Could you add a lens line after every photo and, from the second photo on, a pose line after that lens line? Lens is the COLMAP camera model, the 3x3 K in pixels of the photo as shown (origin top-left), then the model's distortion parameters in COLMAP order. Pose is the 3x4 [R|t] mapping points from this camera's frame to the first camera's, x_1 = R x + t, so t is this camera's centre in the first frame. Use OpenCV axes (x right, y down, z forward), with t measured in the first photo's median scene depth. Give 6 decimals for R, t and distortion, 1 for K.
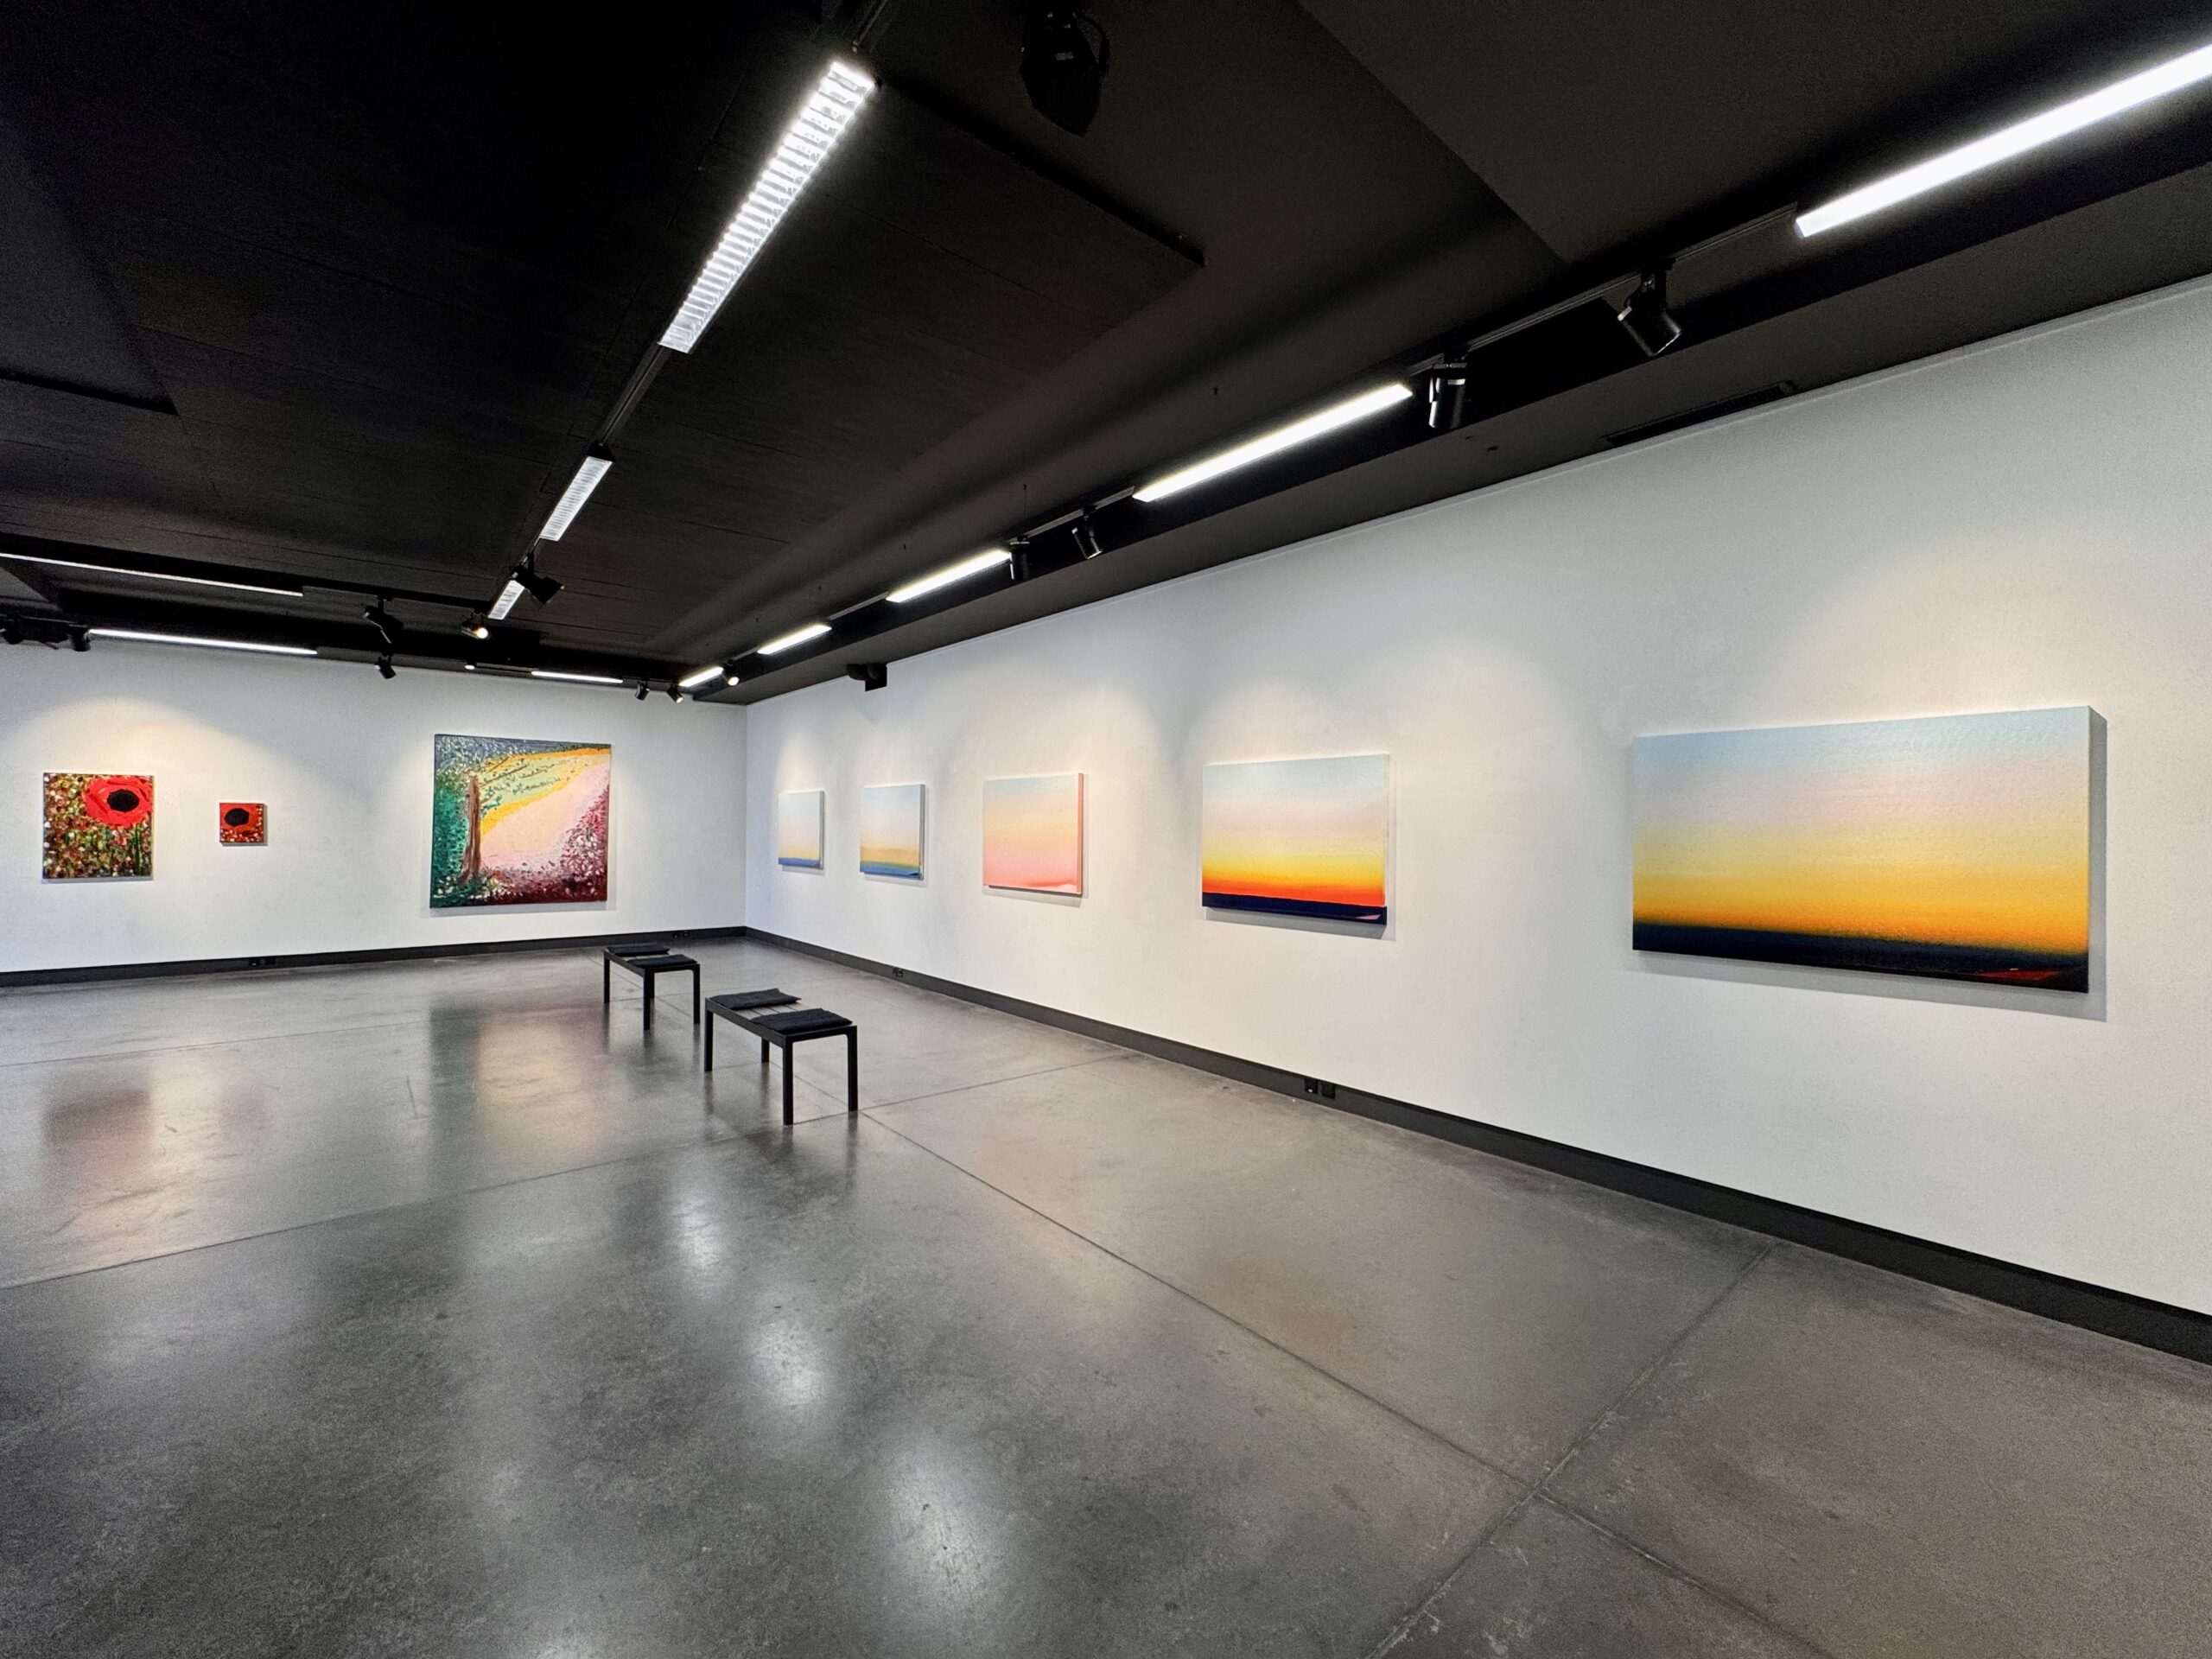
lens RADIAL K [[880.7, 0, 1106.1], [0, 880.7, 829.0], [0, 0, 1]] dist [-0.002814, -0.000063]
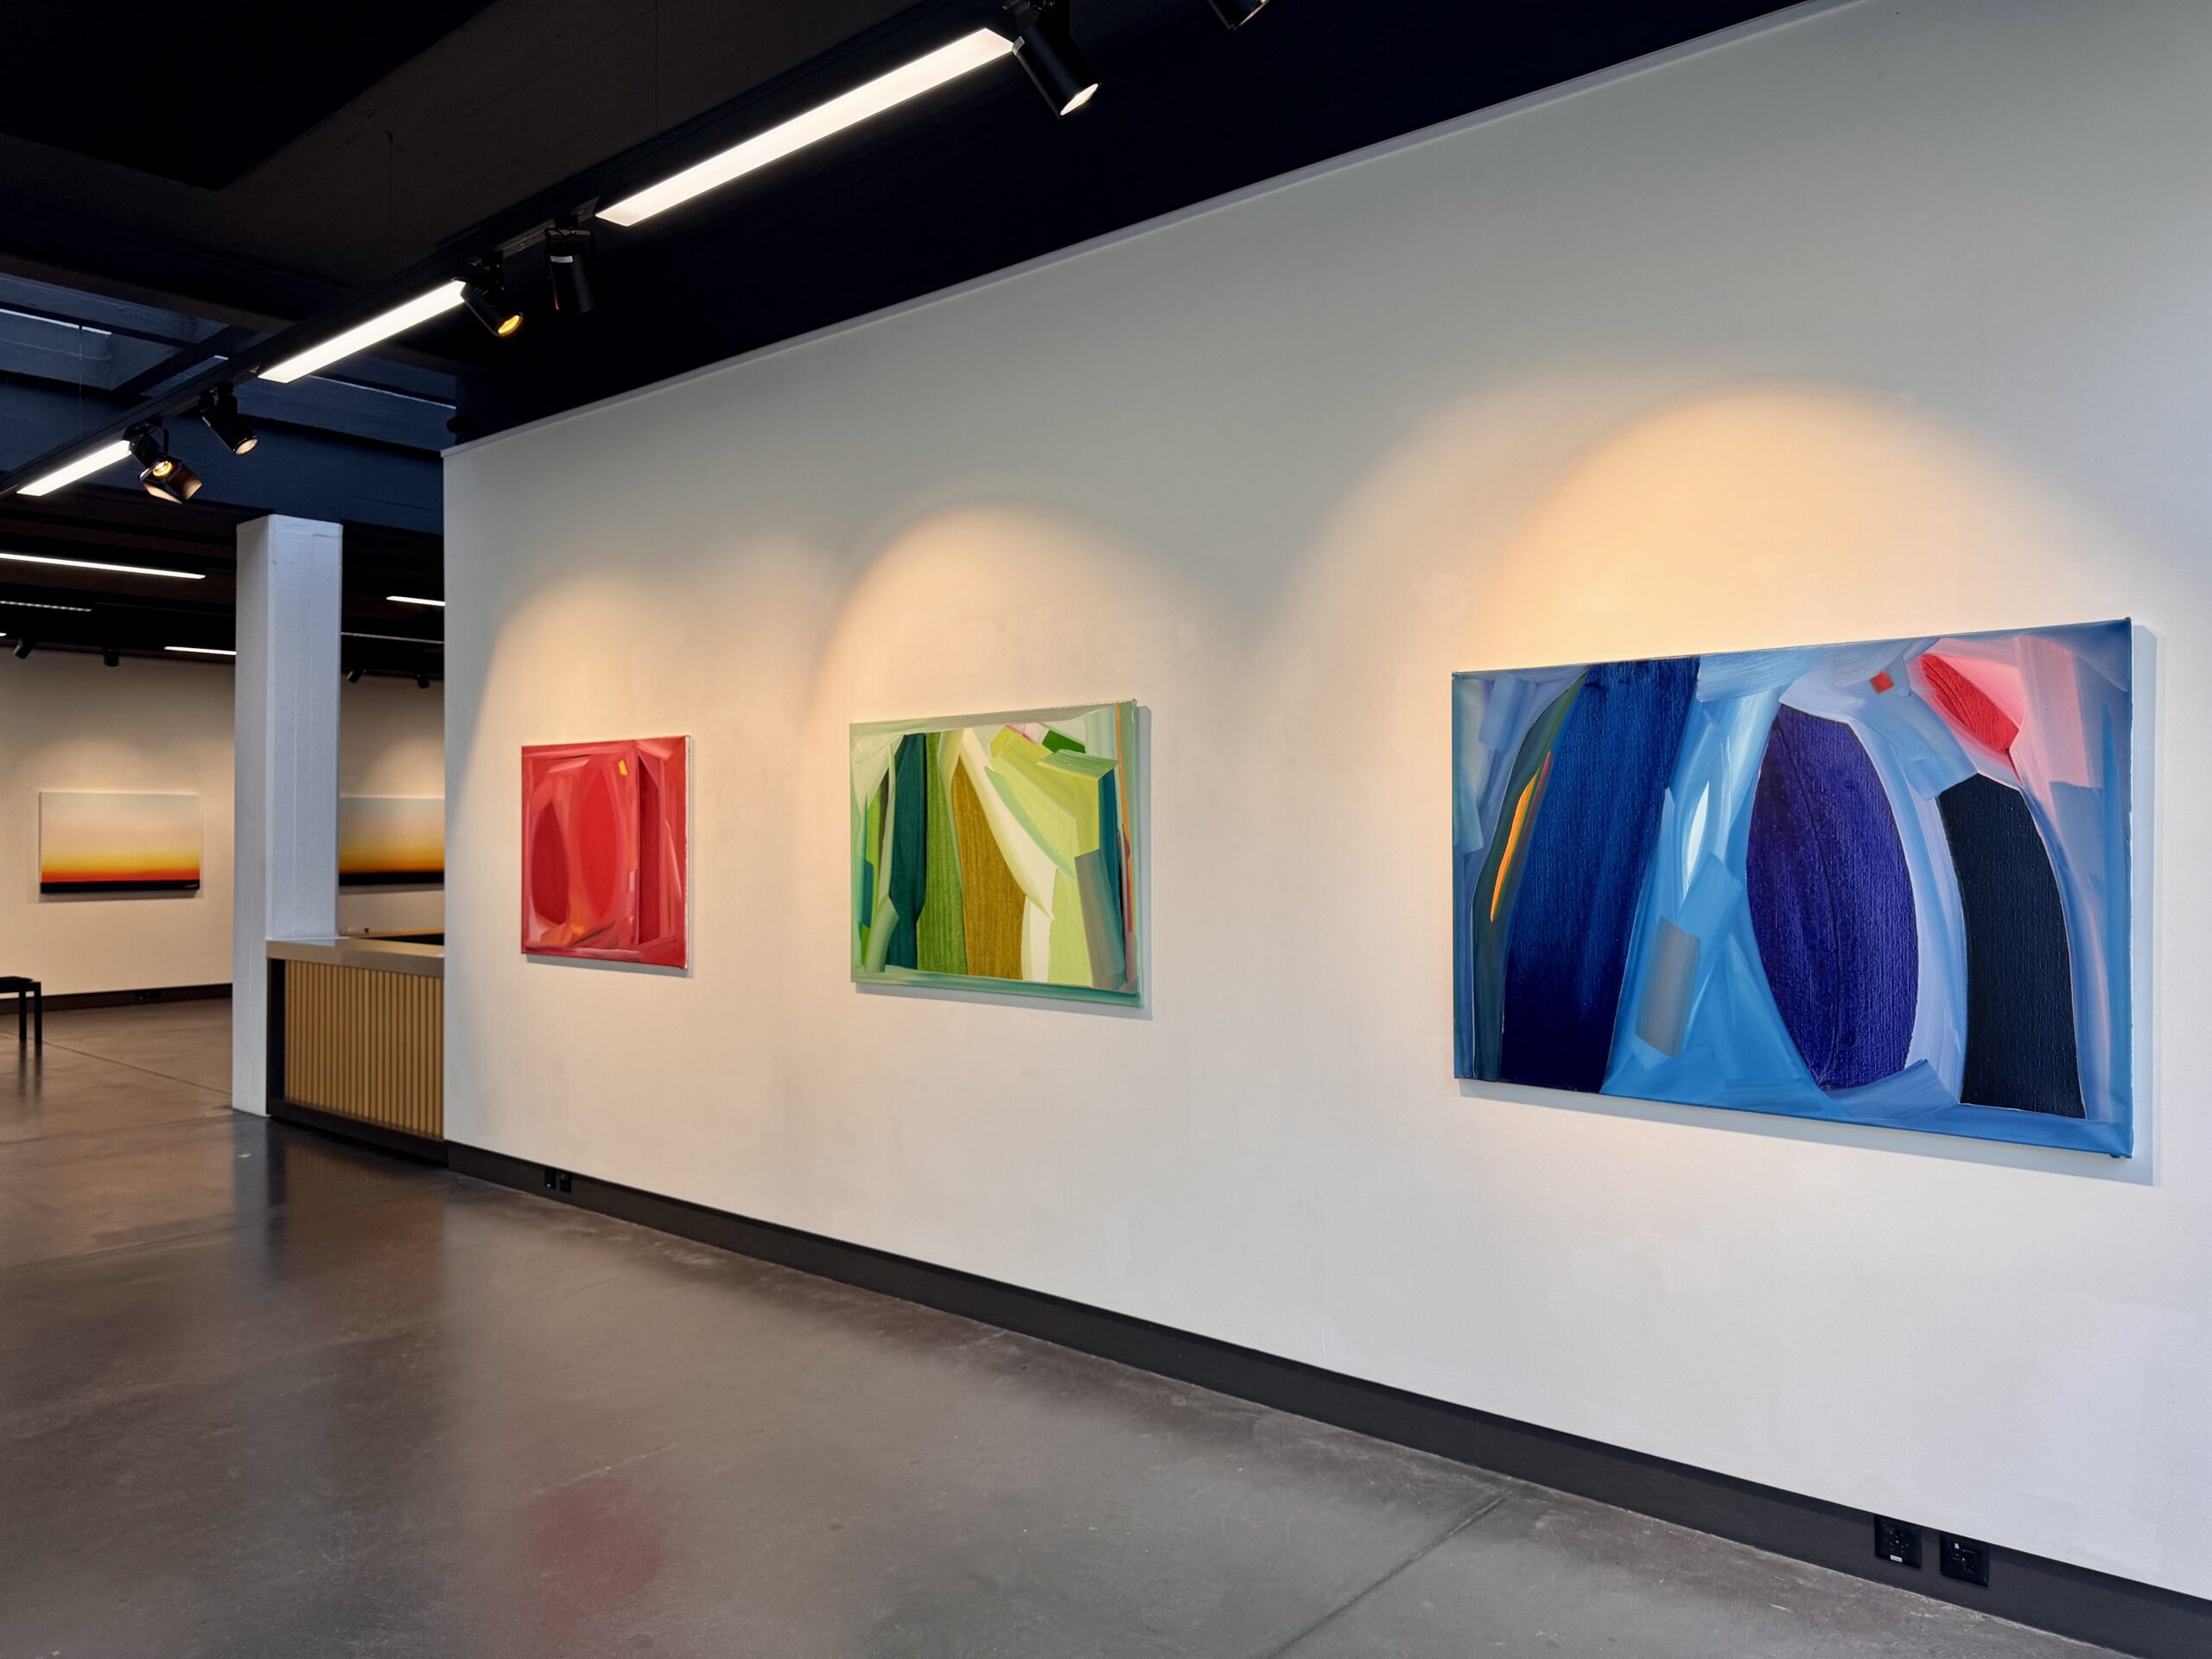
lens RADIAL K [[1543.9, 0, 1115.2], [0, 1543.9, 828.3], [0, 0, 1]] dist [0.078553, -0.113745]
pose [[-0.178183, -0.002239, 0.983995, -1.735613], [0.002223, 0.999994, 0.002678, -0.011398], [-0.983995, 0.002664, -0.178177, -0.153328]]
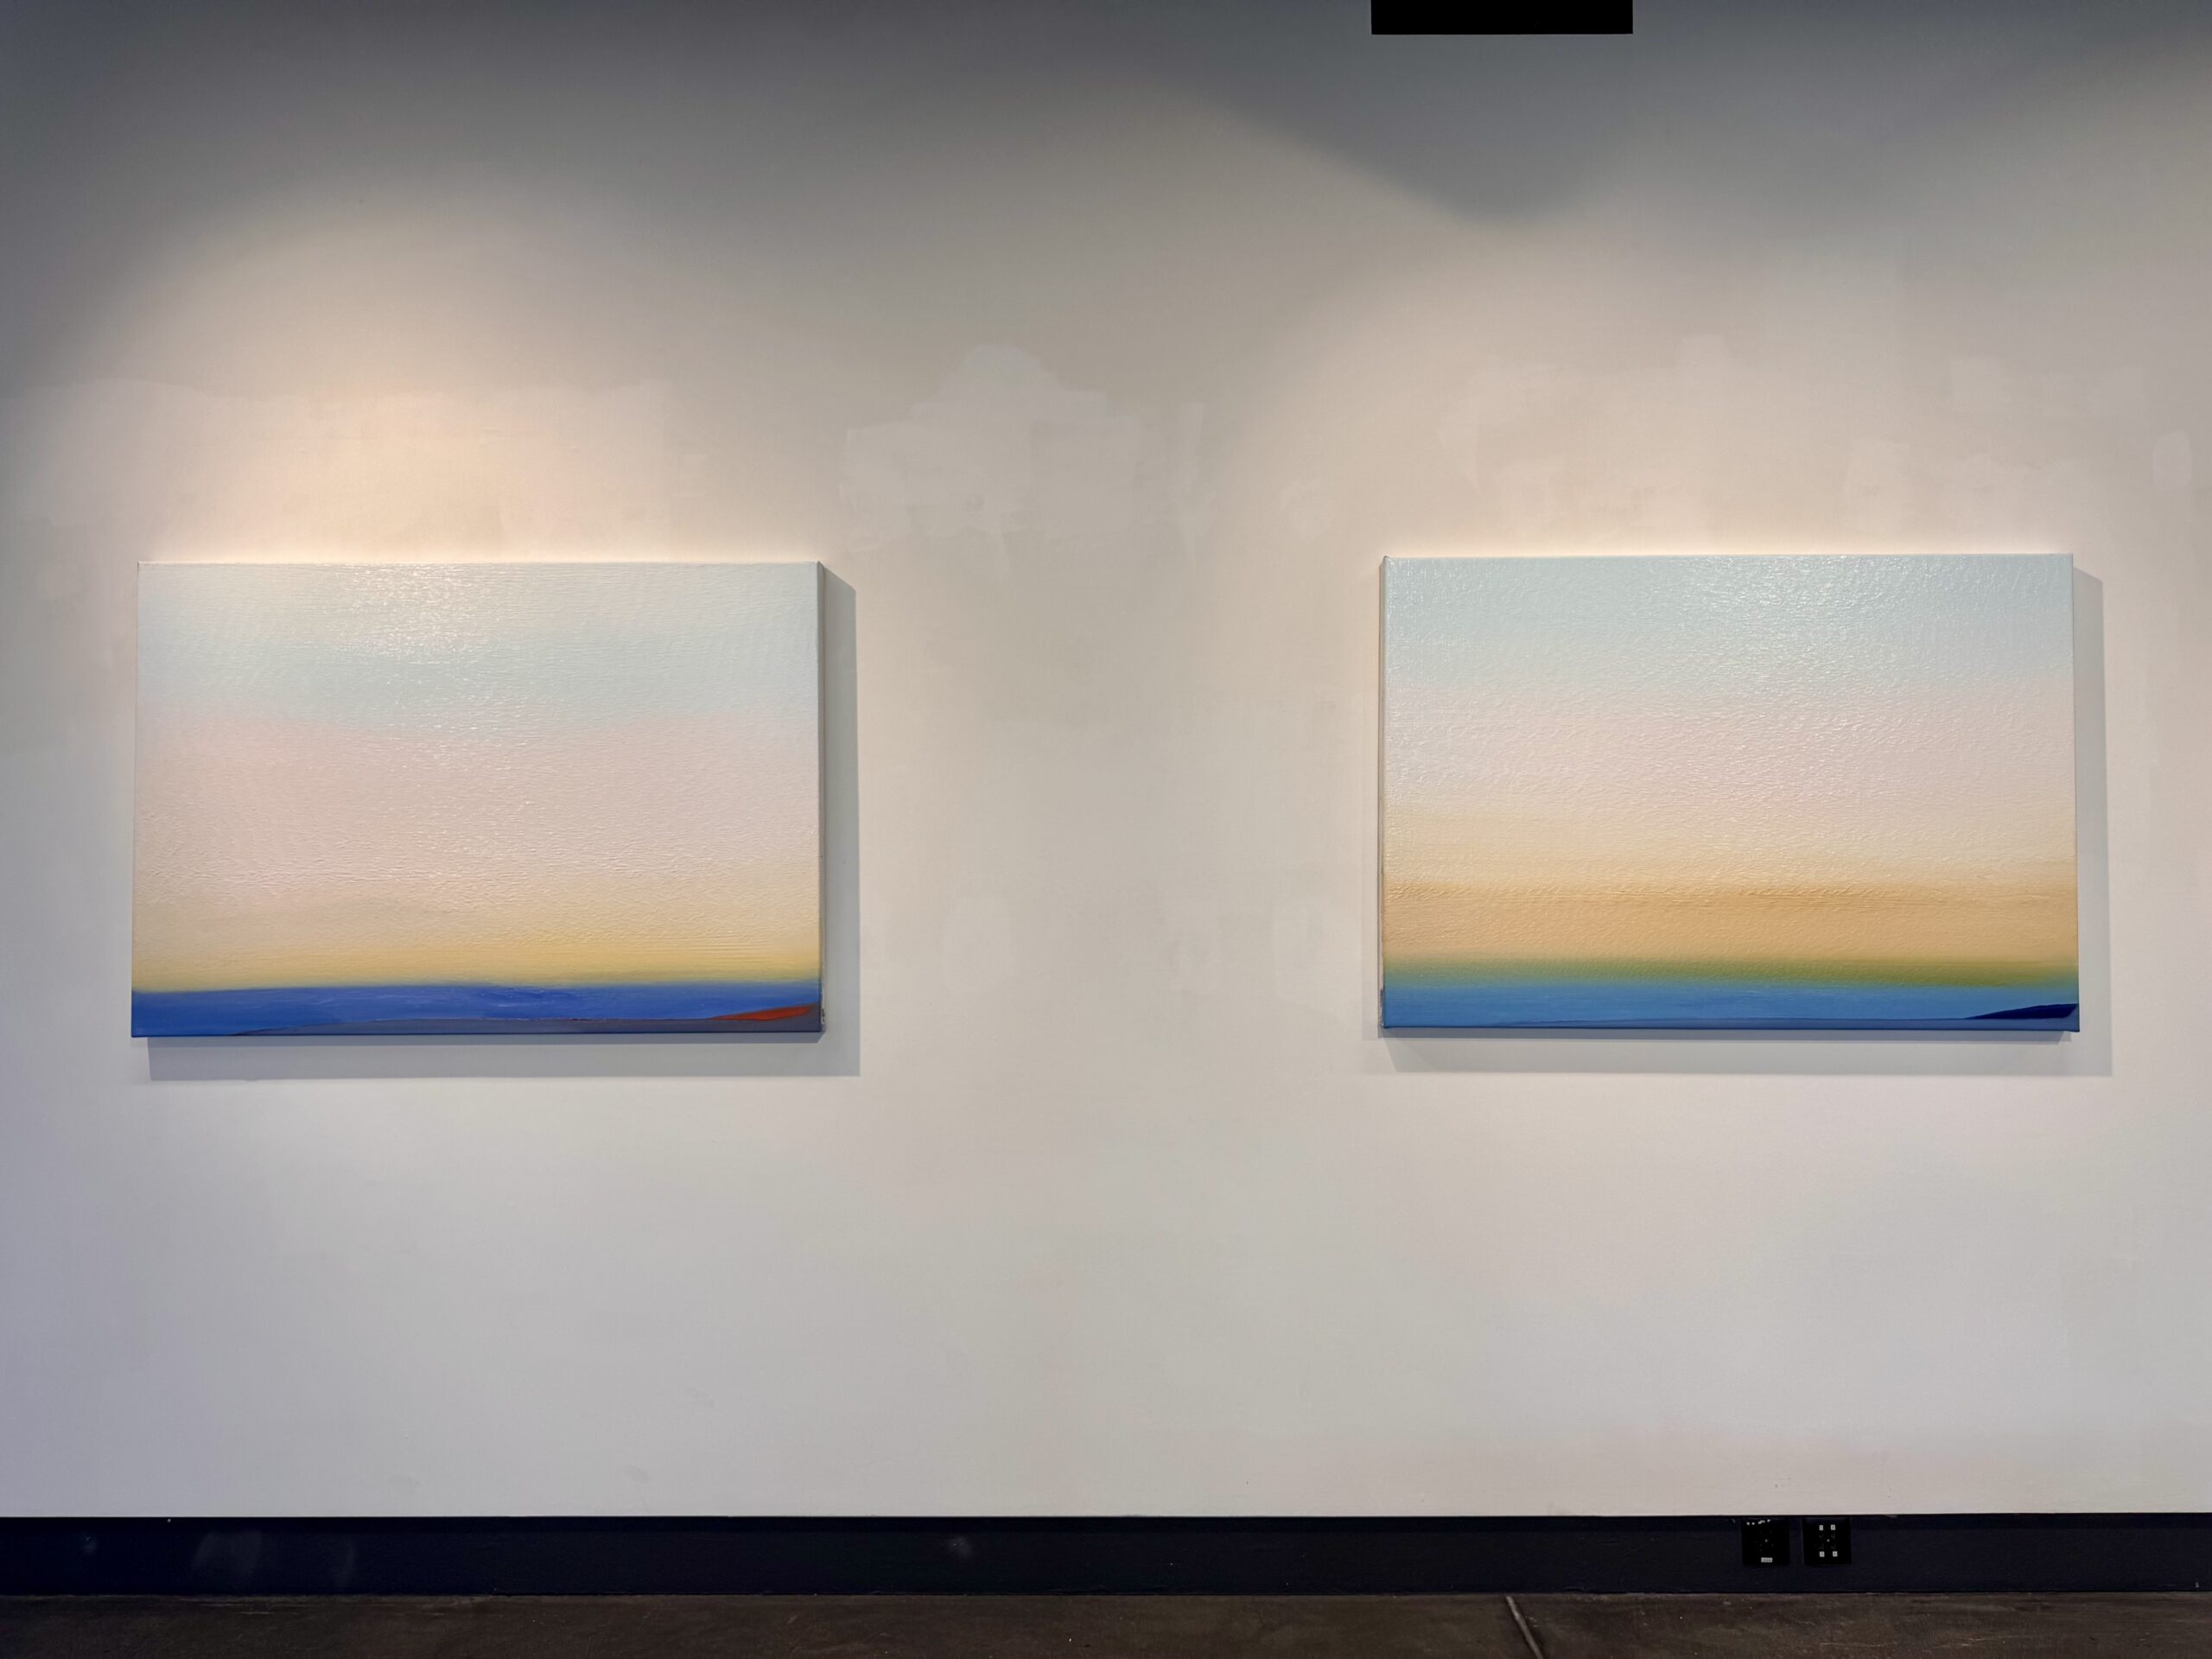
lens RADIAL K [[1543.9, 0, 1107.0], [0, 1543.9, 839.1], [0, 0, 1]] dist [0.078553, -0.113745]
pose [[0.651017, 0.016243, 0.758889, -0.609158], [0.009414, 0.999521, -0.029469, 0.021591], [-0.759004, 0.026329, 0.650553, 0.925944]]
